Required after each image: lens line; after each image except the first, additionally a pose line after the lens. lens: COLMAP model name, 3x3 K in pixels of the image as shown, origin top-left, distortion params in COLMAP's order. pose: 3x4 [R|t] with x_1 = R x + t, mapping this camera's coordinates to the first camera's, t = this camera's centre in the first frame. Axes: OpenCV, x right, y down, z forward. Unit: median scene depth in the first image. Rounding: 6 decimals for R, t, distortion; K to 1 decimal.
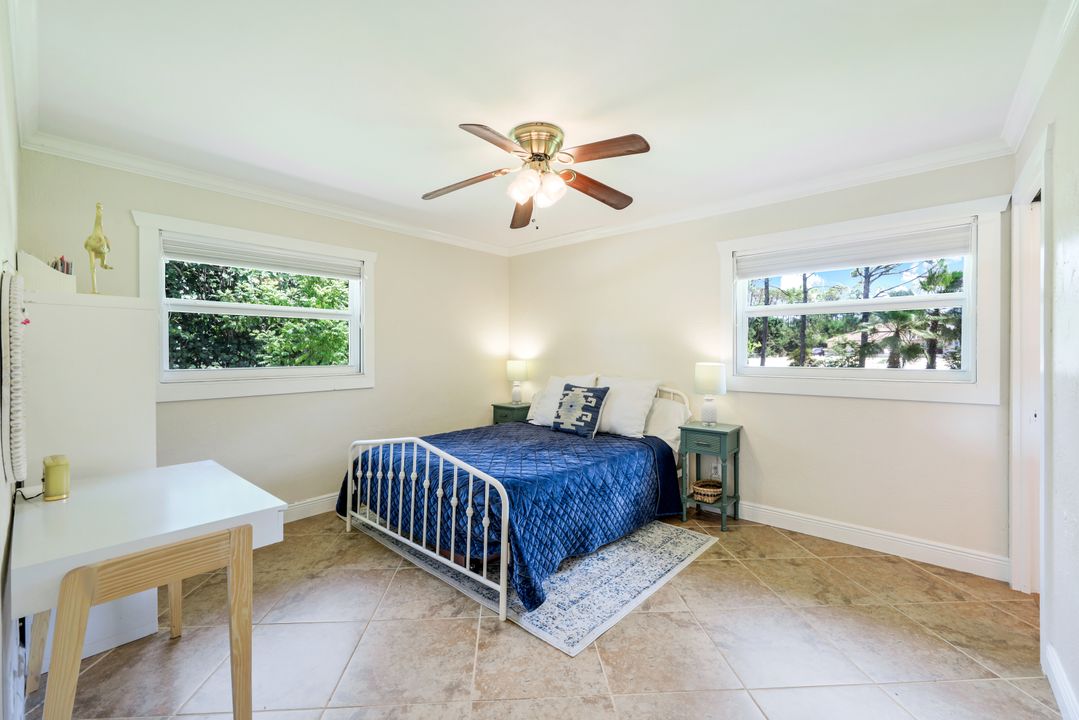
lens RADIAL K [[435.3, 0, 535.4], [0, 435.3, 348.8], [0, 0, 1]] dist [0.002258, 0.000360]
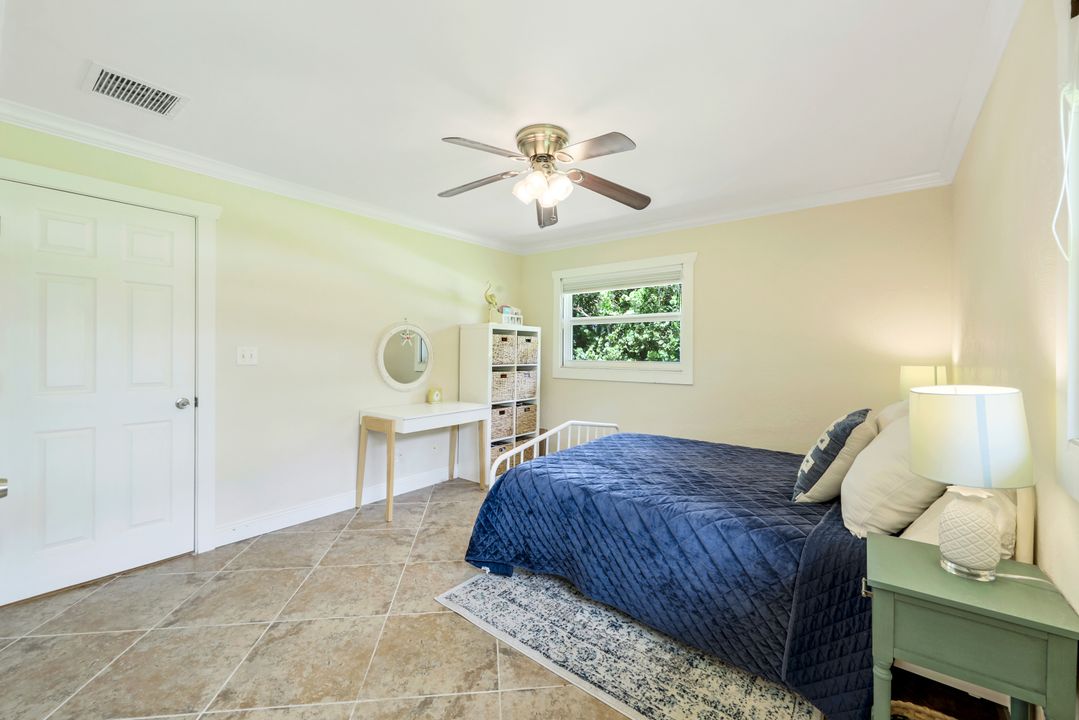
lens RADIAL K [[435.3, 0, 535.4], [0, 435.3, 348.8], [0, 0, 1]] dist [0.002258, 0.000360]
pose [[0.070319, 0.004623, -0.997514, 0.970830], [0.002697, 0.999985, 0.004825, -0.002352], [0.997521, -0.003030, 0.070306, 0.877231]]
